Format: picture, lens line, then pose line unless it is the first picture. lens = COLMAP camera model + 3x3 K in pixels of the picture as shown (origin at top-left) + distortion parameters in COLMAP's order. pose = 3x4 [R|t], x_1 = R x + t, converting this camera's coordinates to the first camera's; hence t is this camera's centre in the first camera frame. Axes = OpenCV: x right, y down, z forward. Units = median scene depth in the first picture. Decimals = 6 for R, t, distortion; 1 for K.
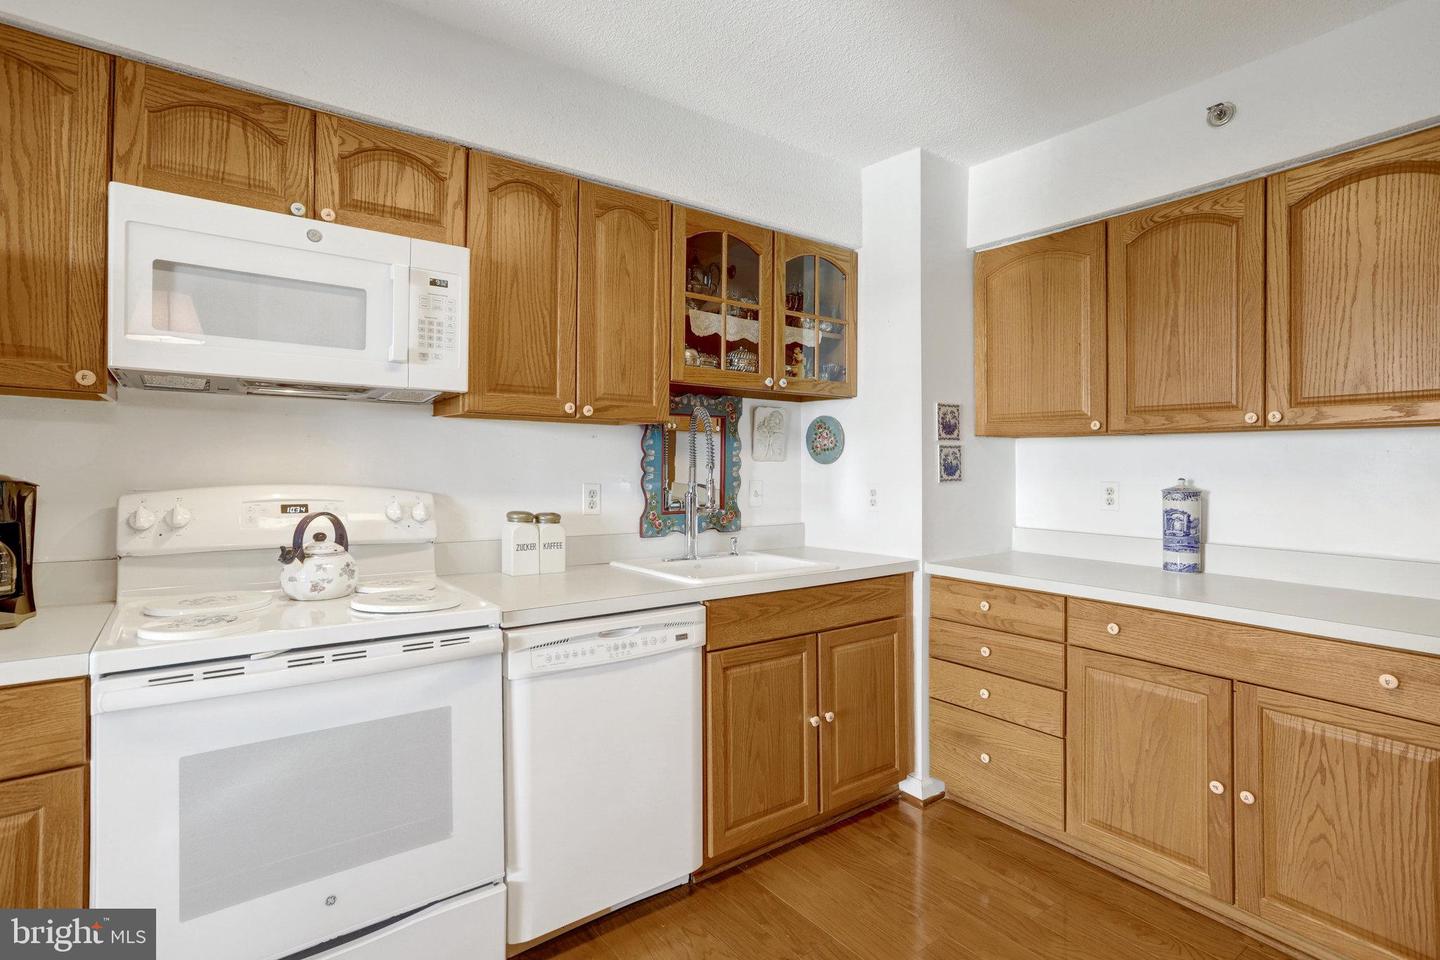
lens RADIAL K [[724.6, 0, 728.9], [0, 724.6, 448.1], [0, 0, 1]] dist [-0.049324, 0.038525]
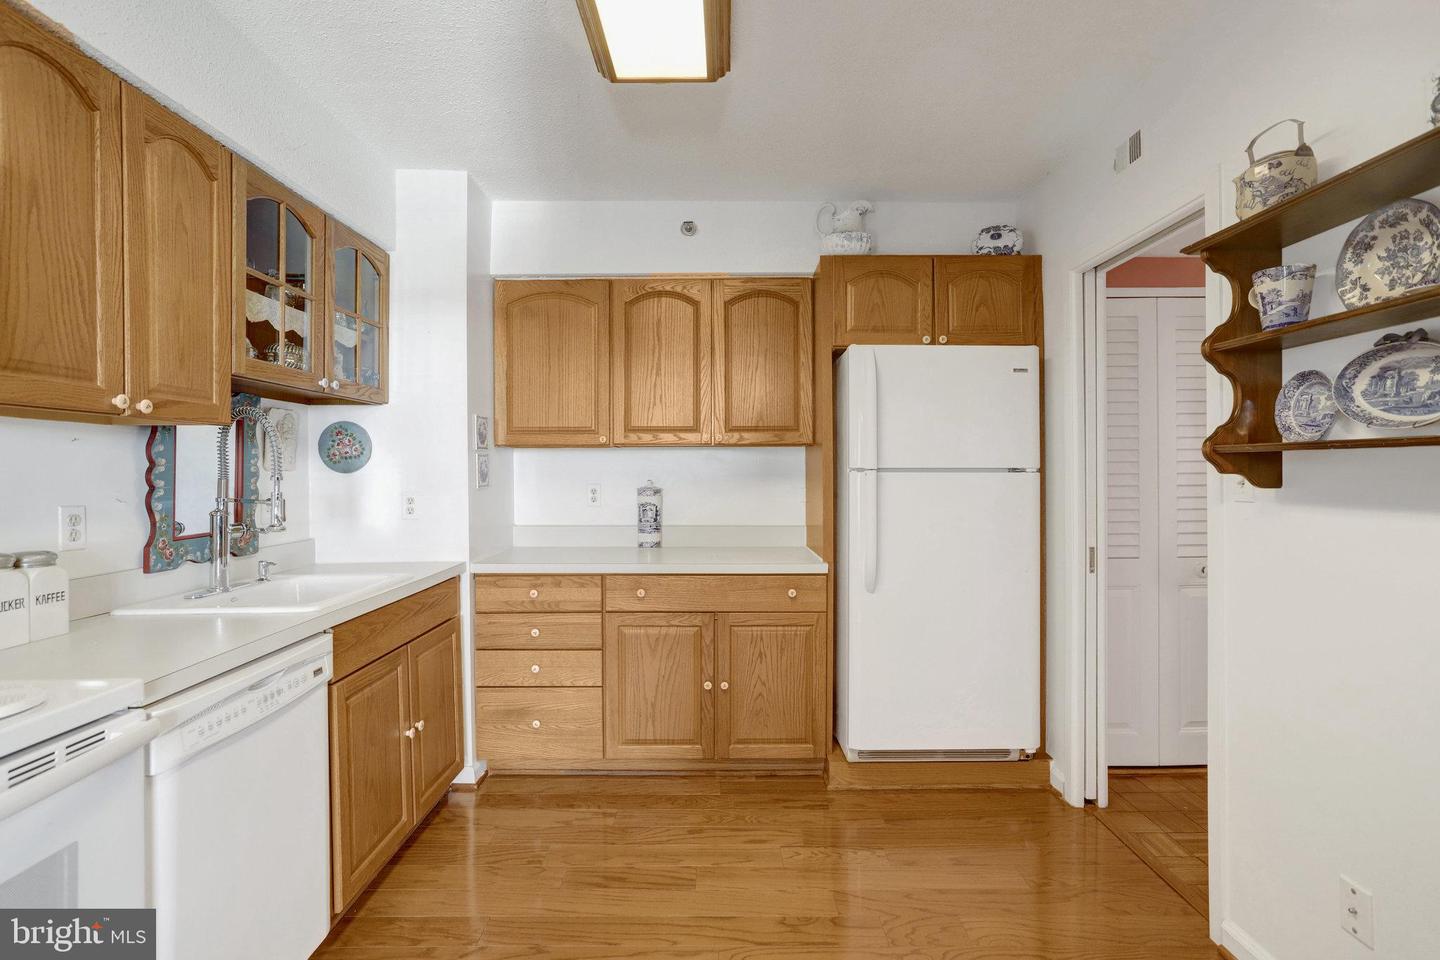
lens RADIAL K [[701.7, 0, 747.8], [0, 701.7, 467.6], [0, 0, 1]] dist [-0.036647, 0.032943]
pose [[0.580223, -0.008228, 0.814416, -0.368408], [-0.008605, 0.999831, 0.016233, -0.004921], [-0.814412, -0.016427, 0.580054, 0.070852]]
